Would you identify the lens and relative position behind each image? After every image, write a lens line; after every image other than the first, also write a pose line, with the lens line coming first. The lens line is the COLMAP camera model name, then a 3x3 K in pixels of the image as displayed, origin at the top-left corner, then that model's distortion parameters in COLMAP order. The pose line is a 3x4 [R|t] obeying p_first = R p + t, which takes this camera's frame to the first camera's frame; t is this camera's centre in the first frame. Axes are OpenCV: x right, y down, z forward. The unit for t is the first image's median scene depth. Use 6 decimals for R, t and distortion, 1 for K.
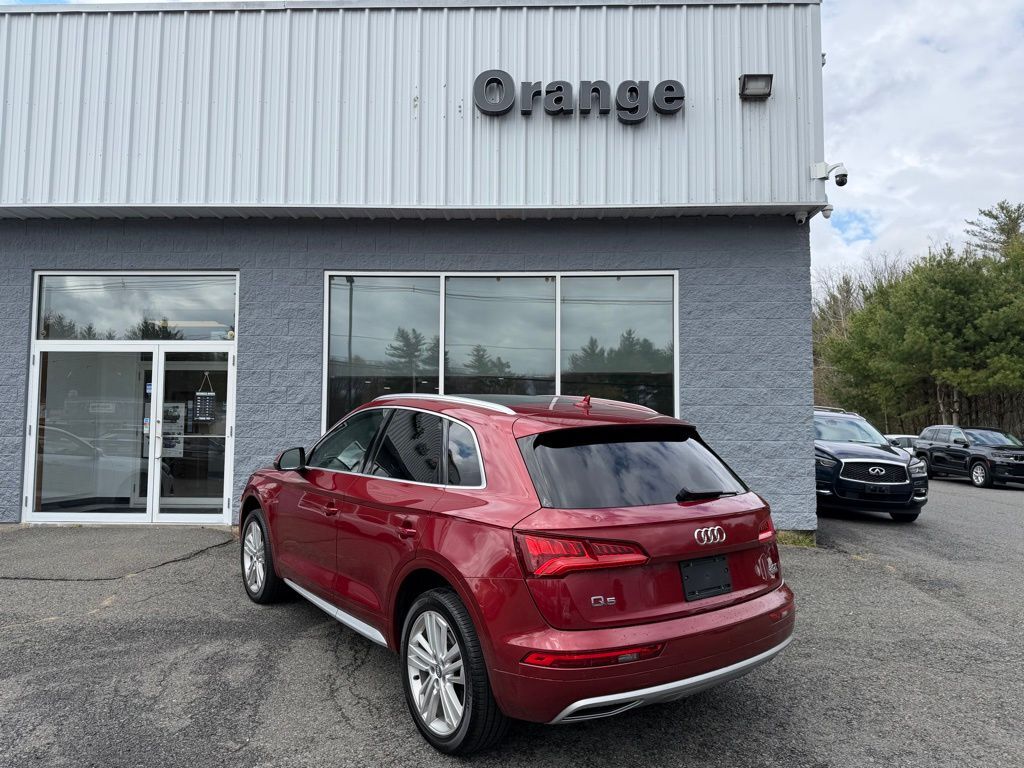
lens RADIAL K [[712.8, 0, 514.4], [0, 712.8, 389.6], [0, 0, 1]] dist [0.037003, -0.044946]
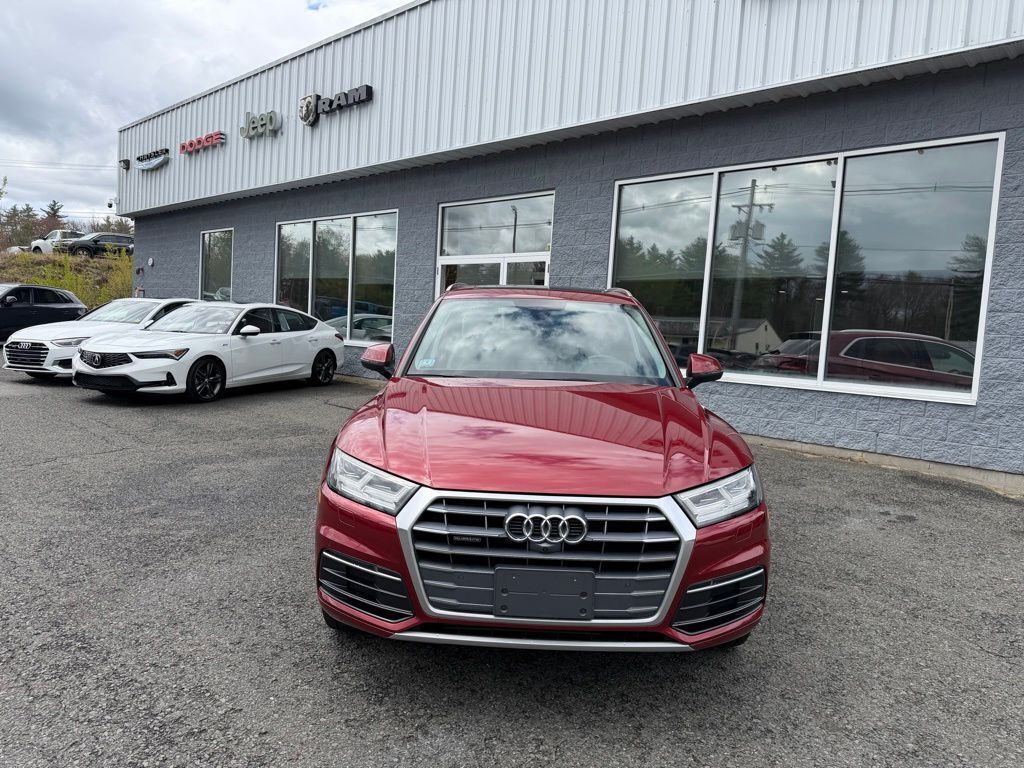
lens RADIAL K [[712.8, 0, 514.3], [0, 712.8, 392.5], [0, 0, 1]] dist [0.037003, -0.044946]
pose [[0.745143, 0.091655, -0.660577, 0.378041], [-0.014599, 0.992515, 0.121243, 0.022632], [0.666745, -0.080700, 0.740904, 0.074336]]
